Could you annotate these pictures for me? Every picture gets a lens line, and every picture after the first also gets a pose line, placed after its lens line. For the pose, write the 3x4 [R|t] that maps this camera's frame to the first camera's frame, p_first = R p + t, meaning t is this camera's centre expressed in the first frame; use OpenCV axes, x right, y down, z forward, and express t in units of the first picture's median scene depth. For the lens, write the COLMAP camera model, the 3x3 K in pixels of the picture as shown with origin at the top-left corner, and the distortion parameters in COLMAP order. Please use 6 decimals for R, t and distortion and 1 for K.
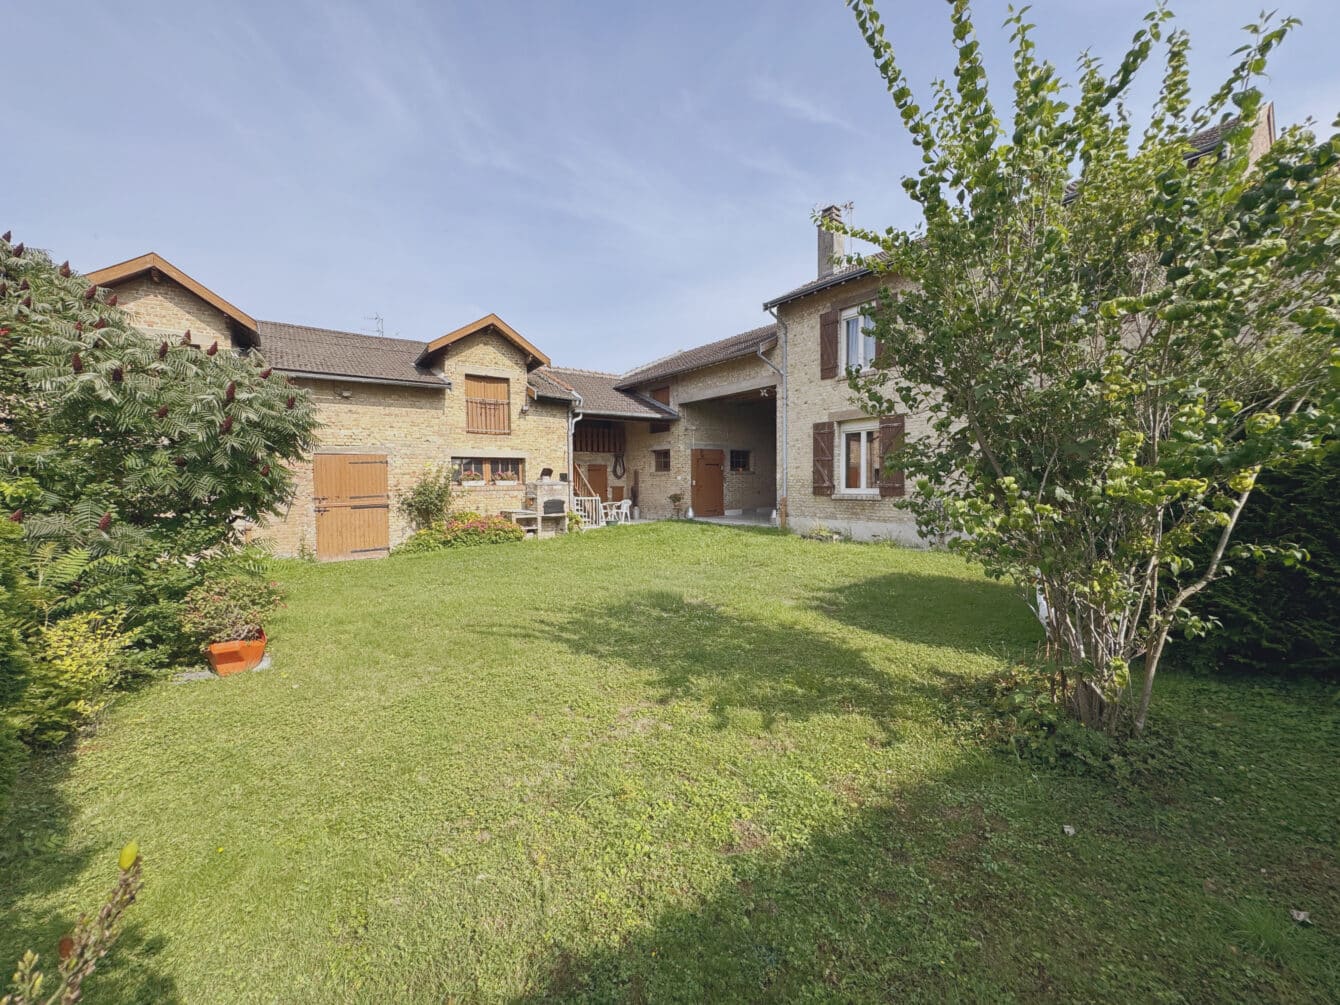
lens RADIAL K [[531.6, 0, 664.0], [0, 531.6, 498.1], [0, 0, 1]] dist [-0.013356, 0.000276]
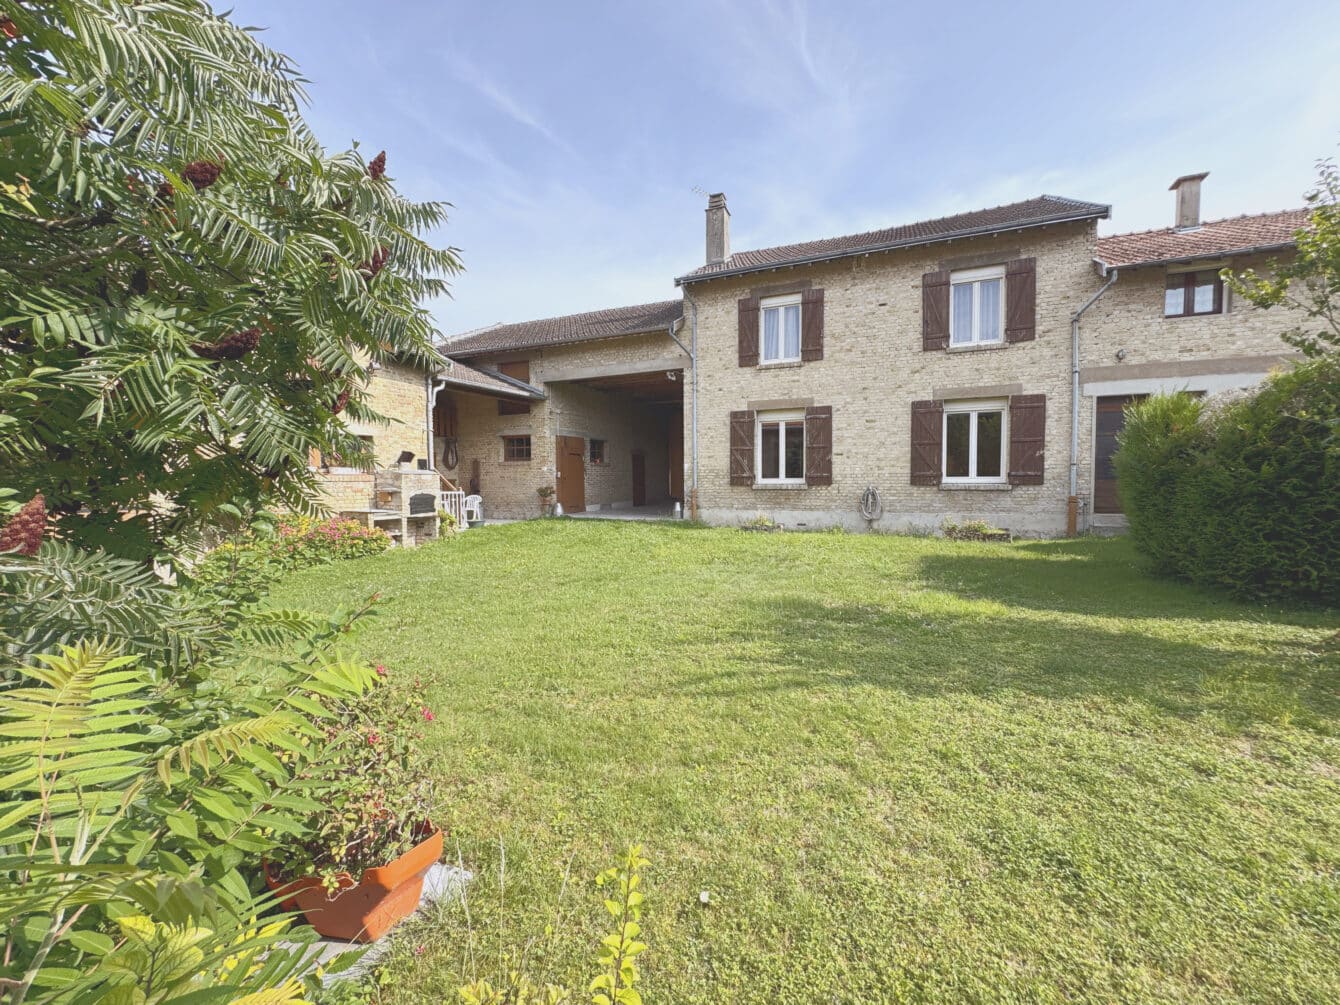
lens RADIAL K [[531.6, 0, 671.4], [0, 531.6, 499.8], [0, 0, 1]] dist [-0.013356, 0.000276]
pose [[0.872461, -0.016862, 0.488393, -0.267927], [0.014364, 0.999858, 0.008860, 0.009517], [-0.488473, -0.000715, 0.872579, 0.192475]]
